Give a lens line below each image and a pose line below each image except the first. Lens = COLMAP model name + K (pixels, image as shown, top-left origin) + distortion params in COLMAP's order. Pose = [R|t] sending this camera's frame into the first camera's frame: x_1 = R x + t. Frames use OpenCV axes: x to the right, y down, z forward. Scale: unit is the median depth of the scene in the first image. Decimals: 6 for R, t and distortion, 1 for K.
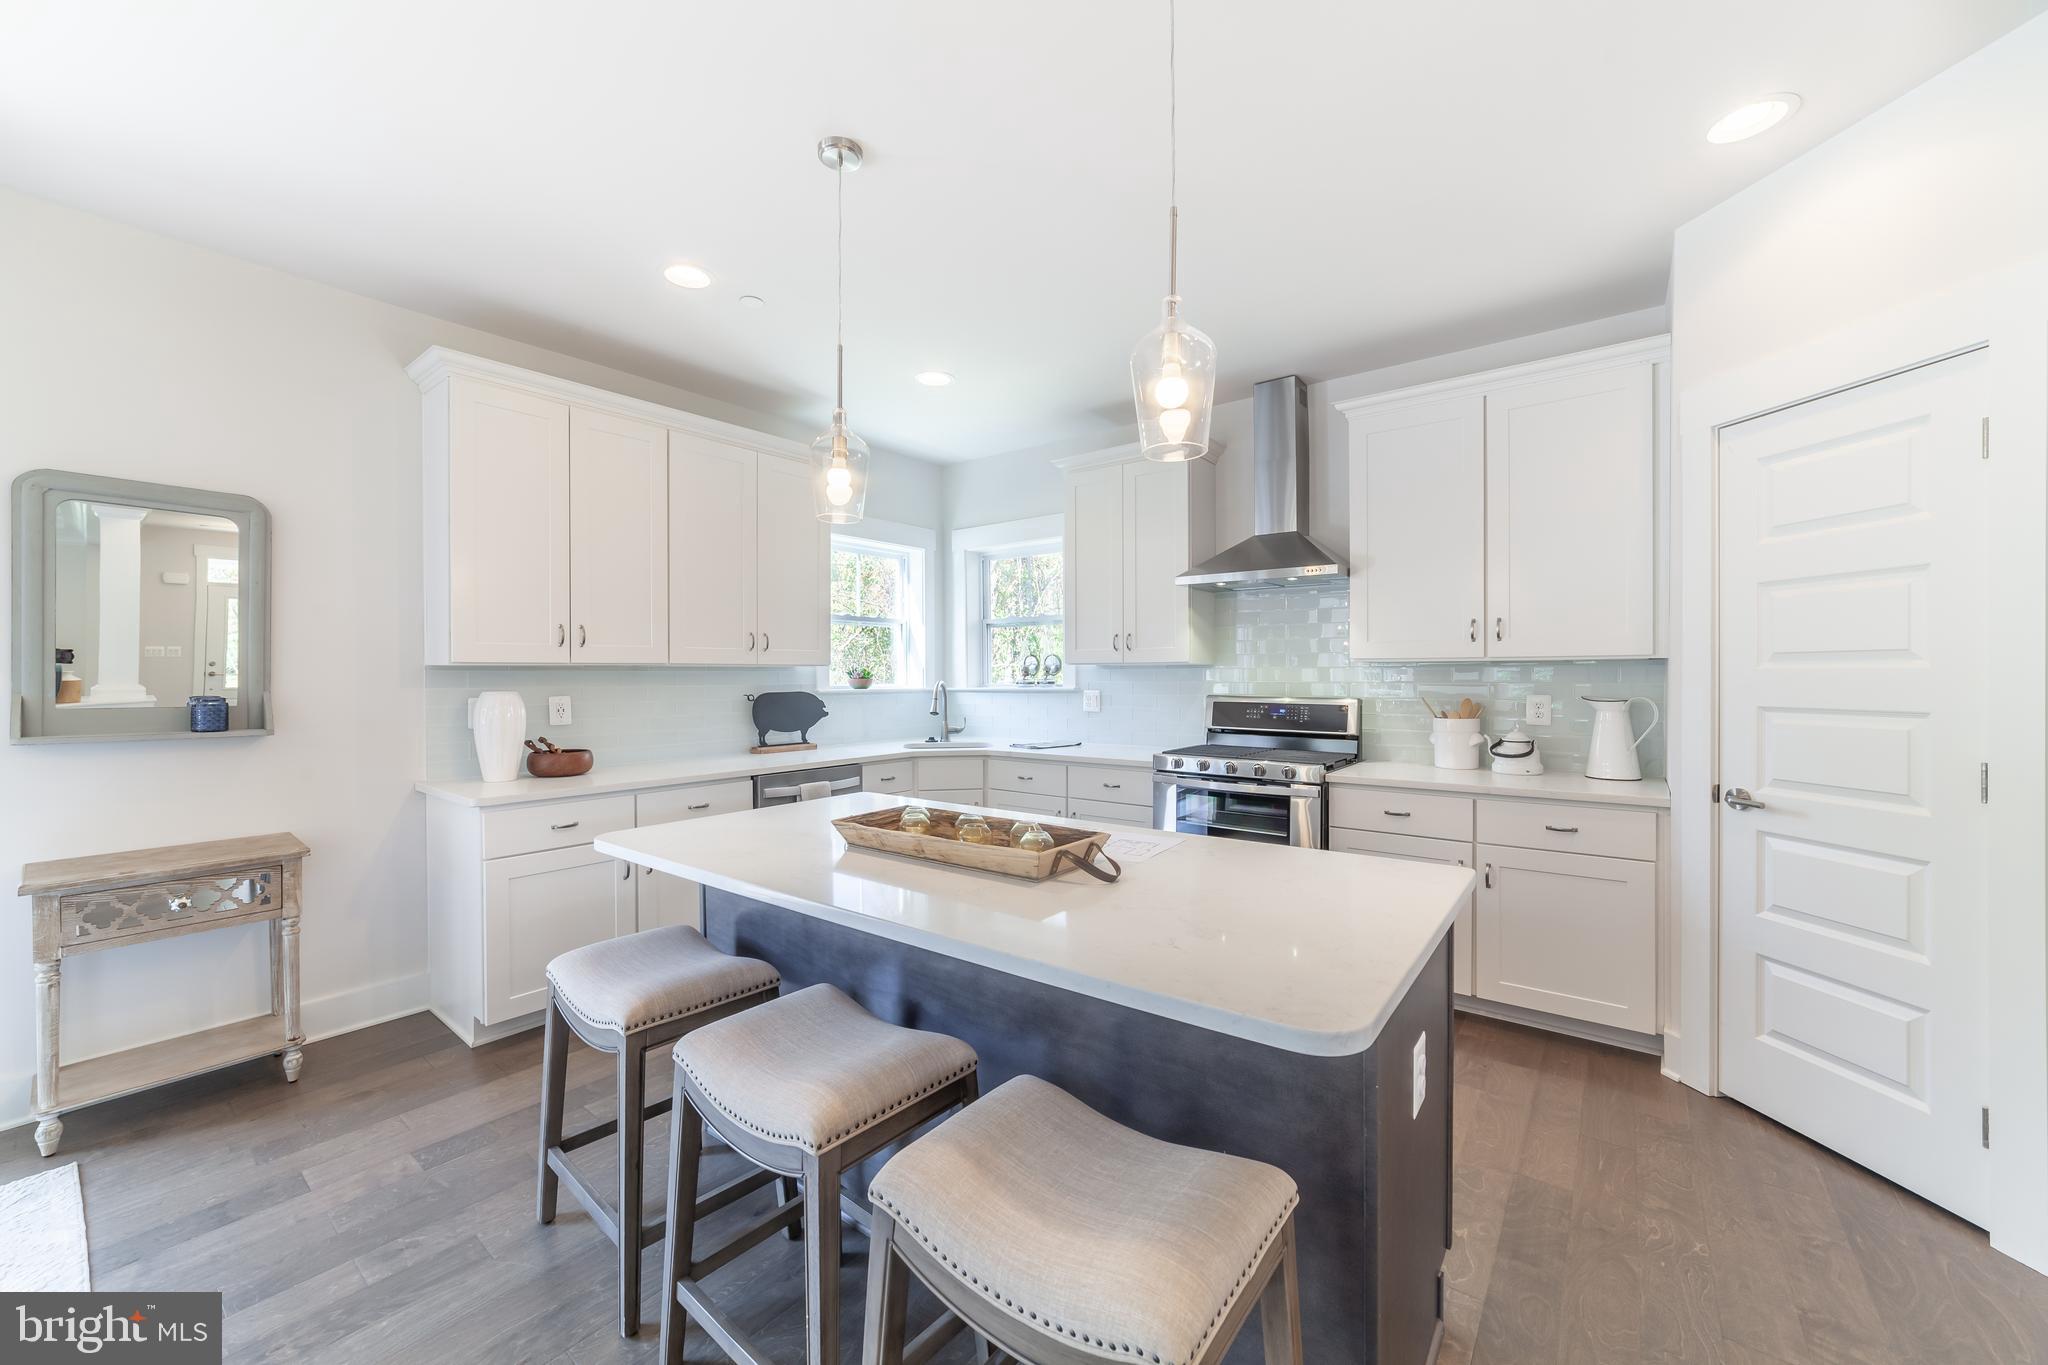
lens RADIAL K [[780.8, 0, 1015.8], [0, 780.8, 679.2], [0, 0, 1]] dist [-0.025644, 0.007252]
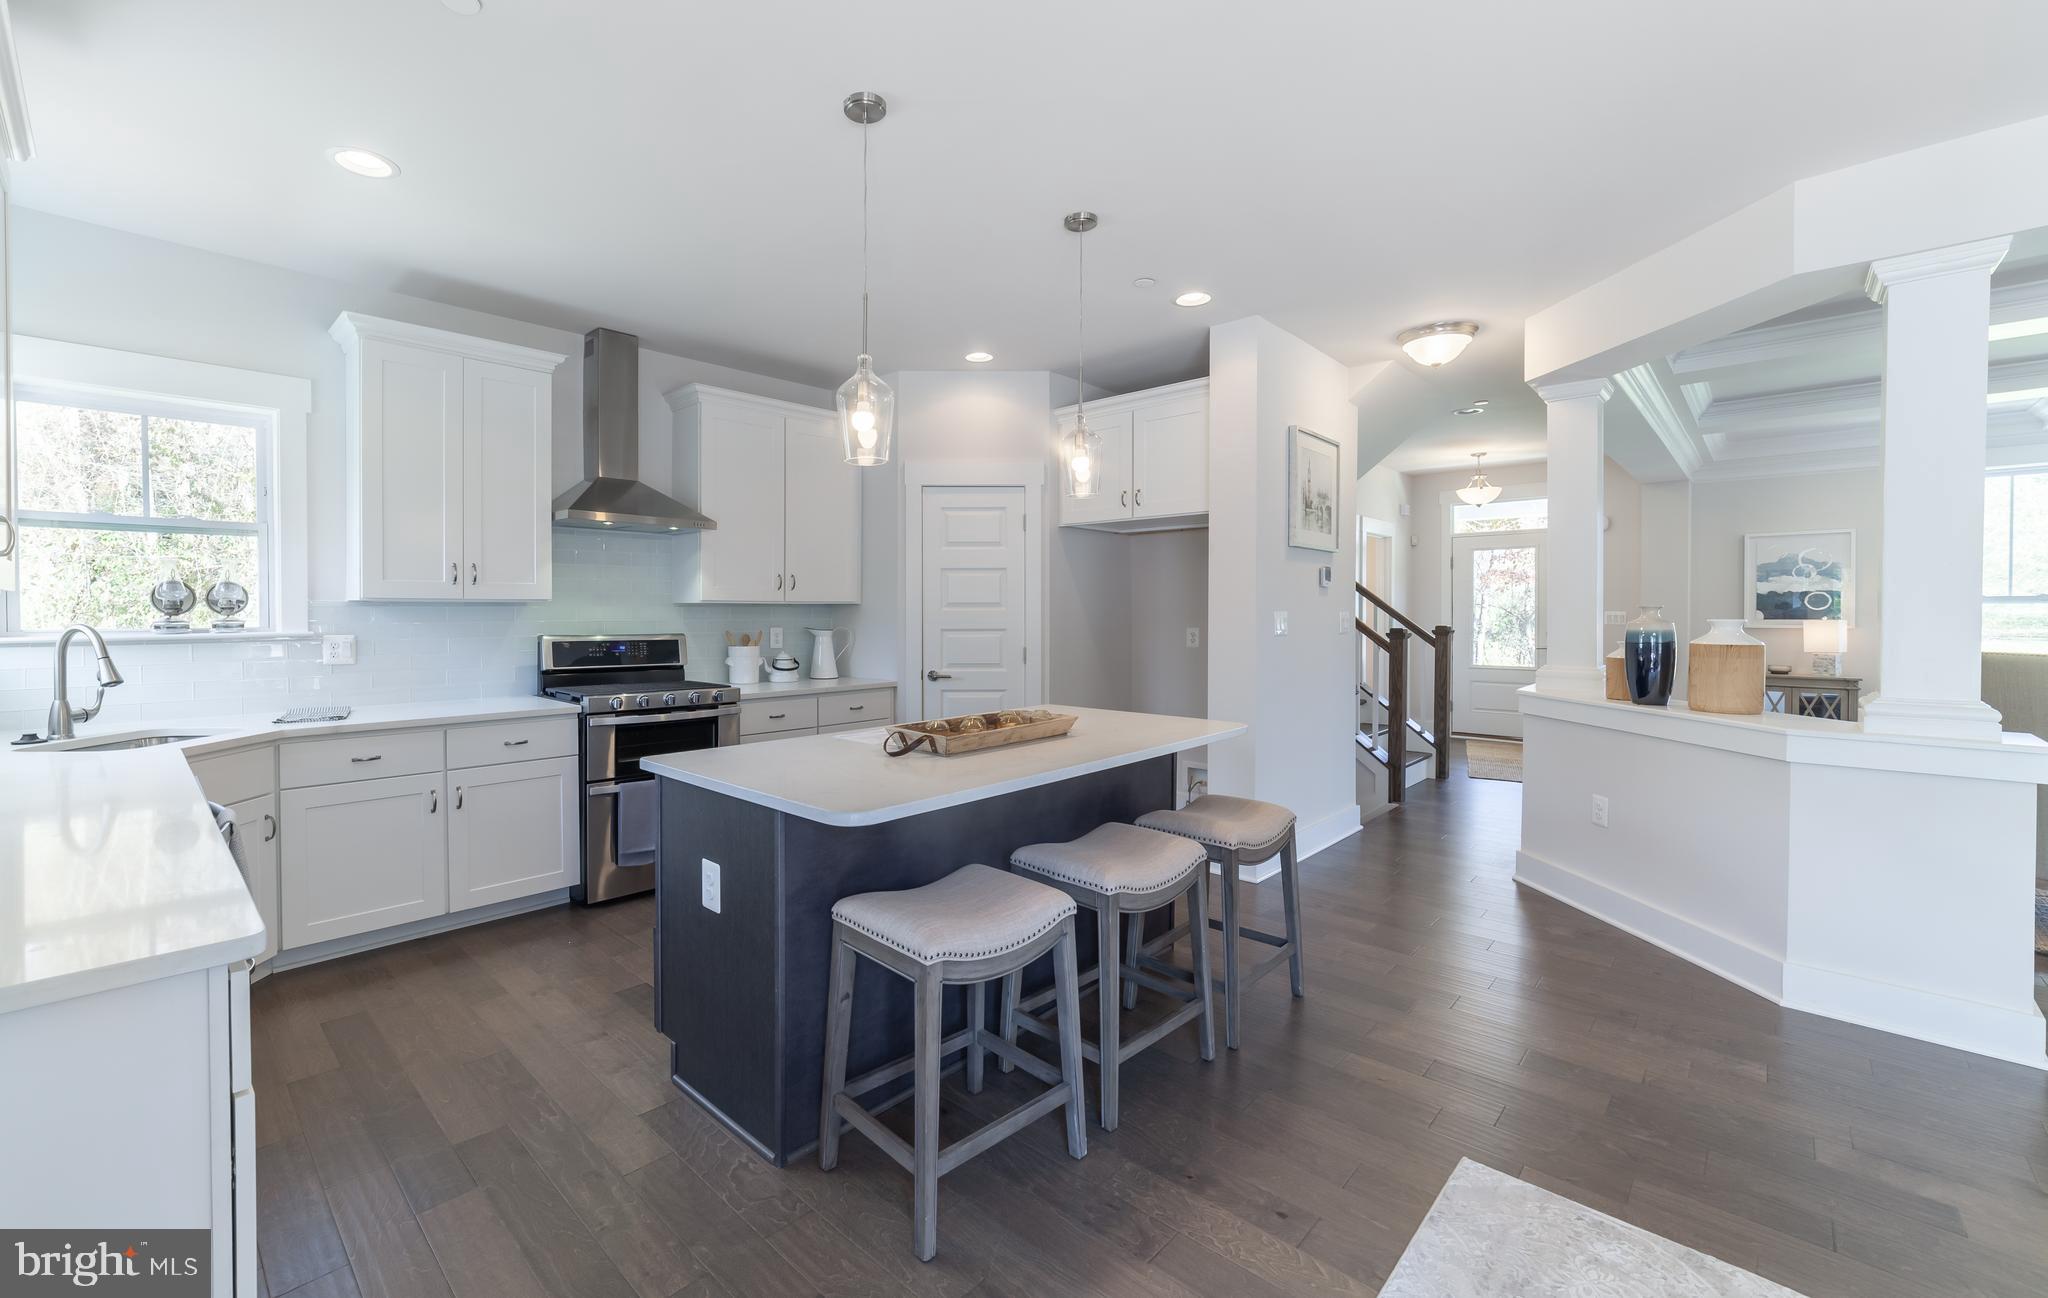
lens RADIAL K [[847.2, 0, 936.2], [0, 847.2, 620.4], [0, 0, 1]] dist [-0.004132, -0.000016]
pose [[0.127585, -0.006603, 0.991806, -0.821976], [0.006006, 0.999965, 0.005884, -0.000503], [-0.991809, 0.005206, 0.127620, 0.470072]]
